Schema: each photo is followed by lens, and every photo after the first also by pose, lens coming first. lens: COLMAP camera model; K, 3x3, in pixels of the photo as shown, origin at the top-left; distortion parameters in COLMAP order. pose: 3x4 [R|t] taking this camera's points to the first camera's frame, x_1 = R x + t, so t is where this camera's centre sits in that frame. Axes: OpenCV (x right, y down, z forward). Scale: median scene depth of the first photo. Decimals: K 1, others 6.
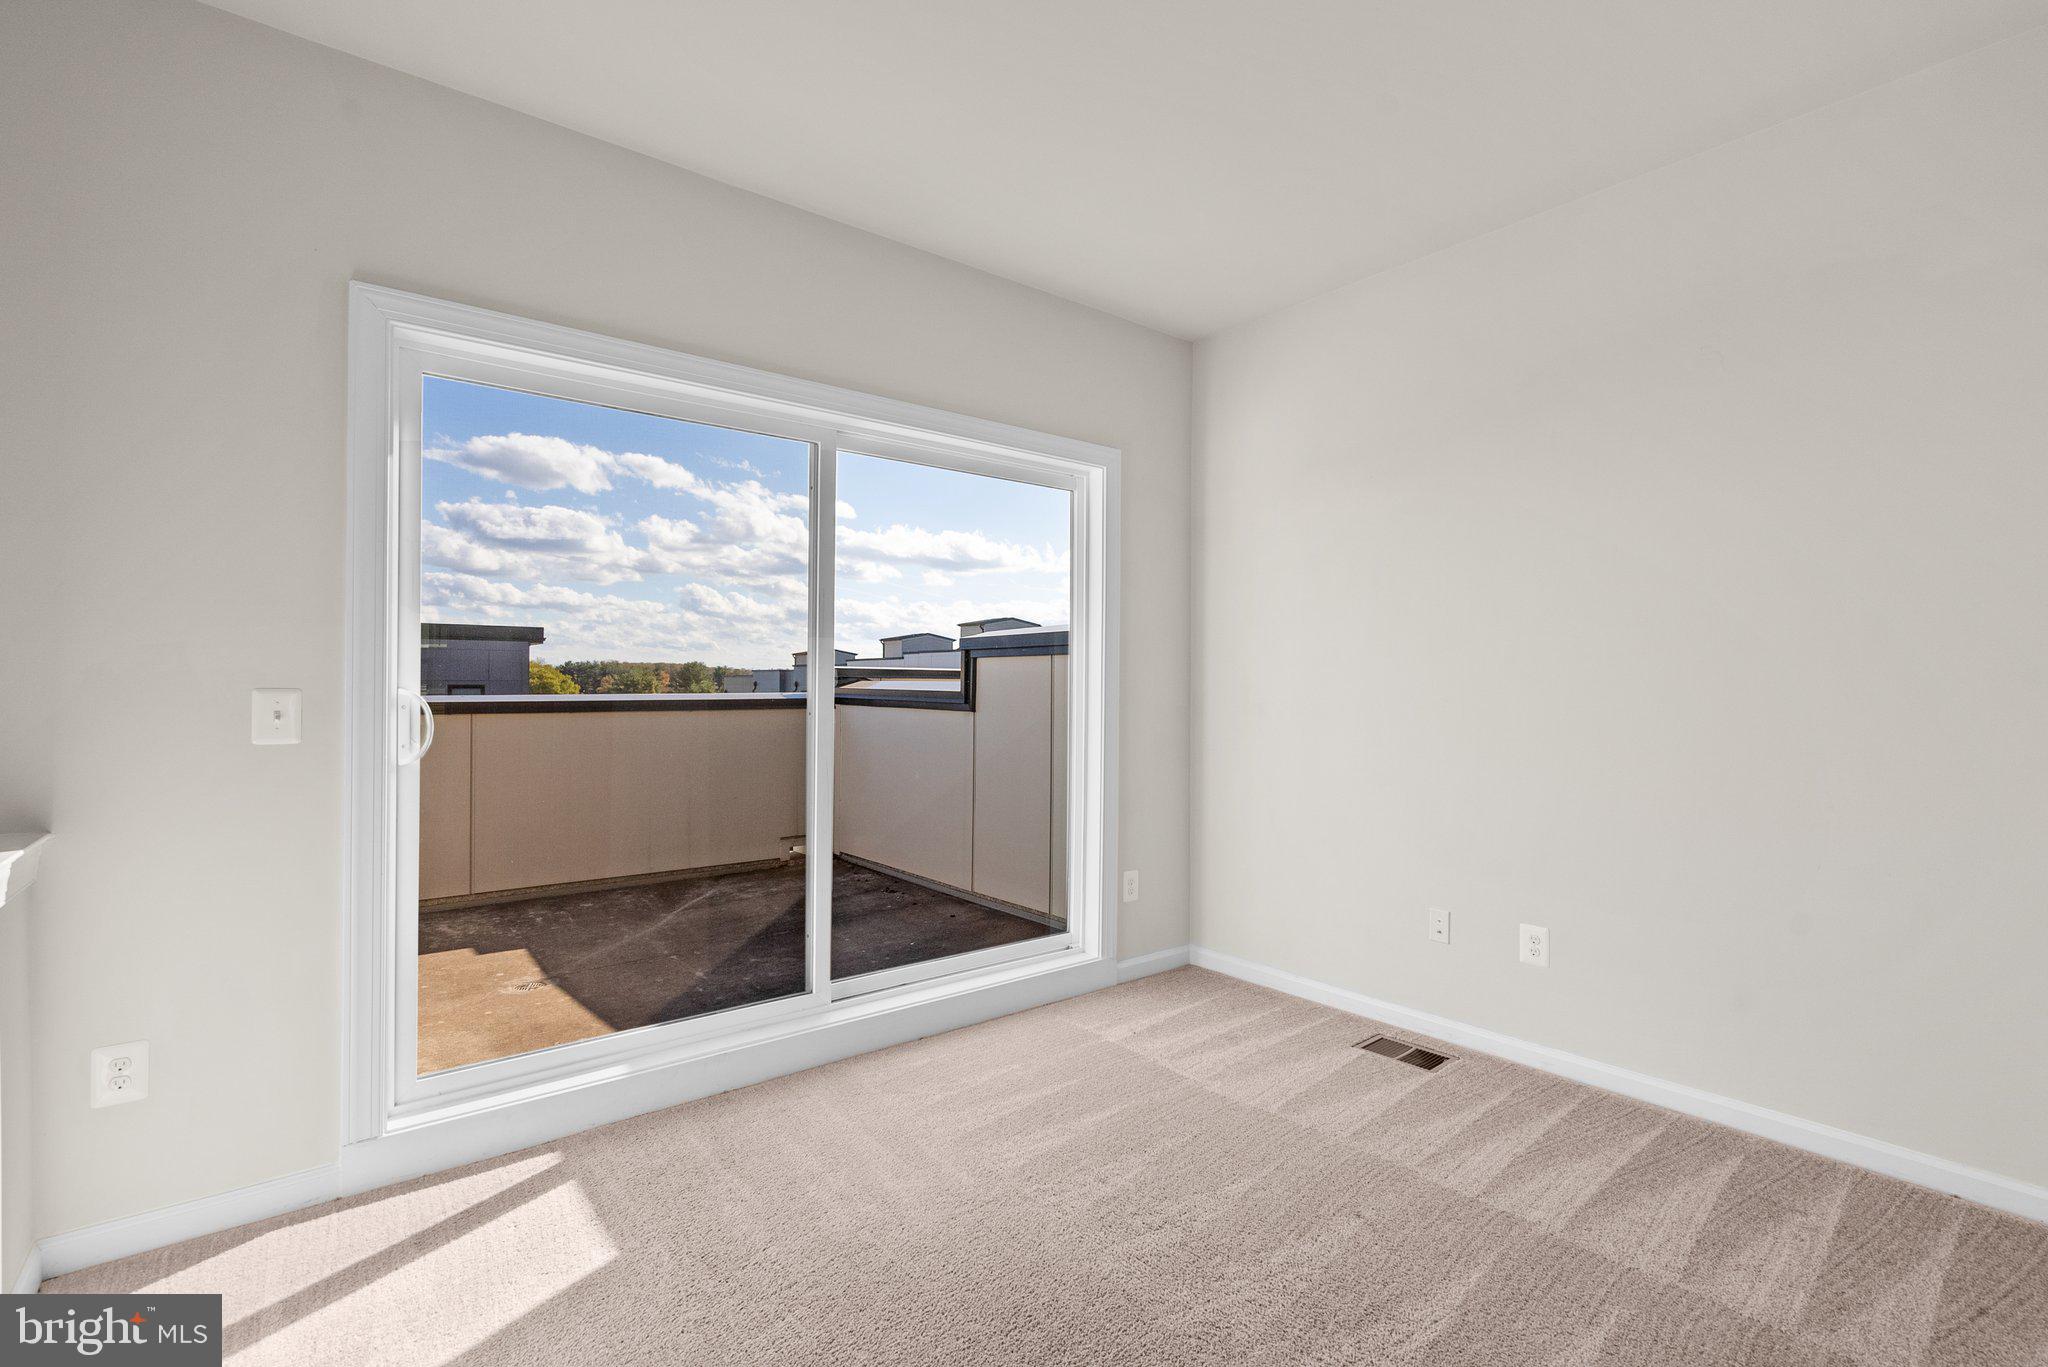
lens RADIAL K [[930.0, 0, 1021.6], [0, 930.0, 681.7], [0, 0, 1]] dist [-0.003787, 0.001099]
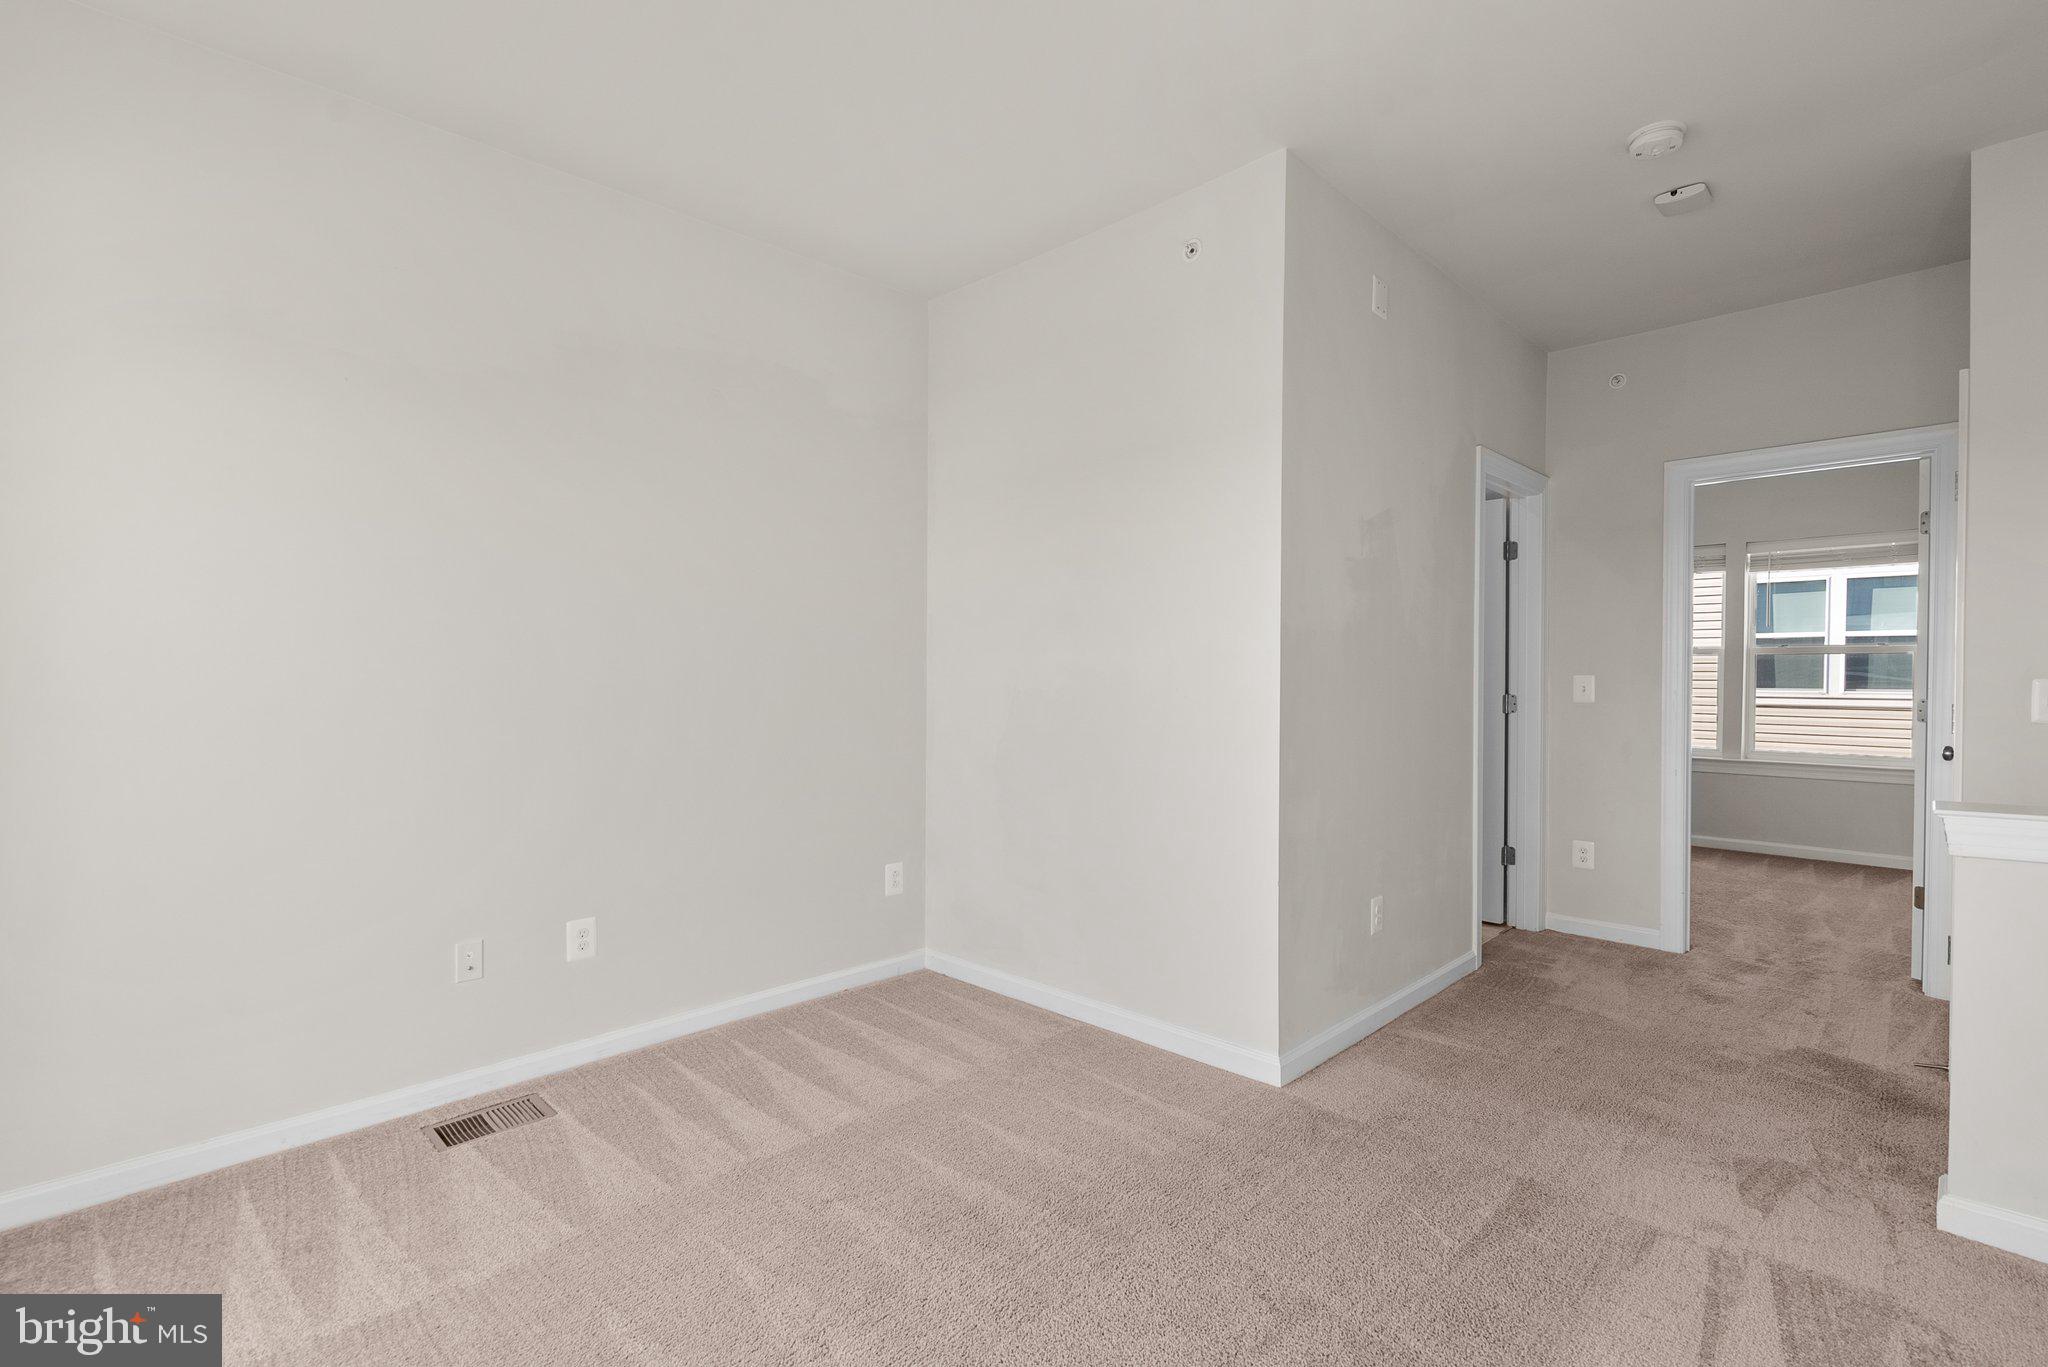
lens RADIAL K [[930.0, 0, 1030.6], [0, 930.0, 676.6], [0, 0, 1]] dist [-0.003787, 0.001099]
pose [[-0.099194, -0.010863, 0.995009, -0.478197], [-0.001285, 0.999941, 0.010788, -0.004609], [-0.995067, -0.000208, -0.099202, 0.642659]]
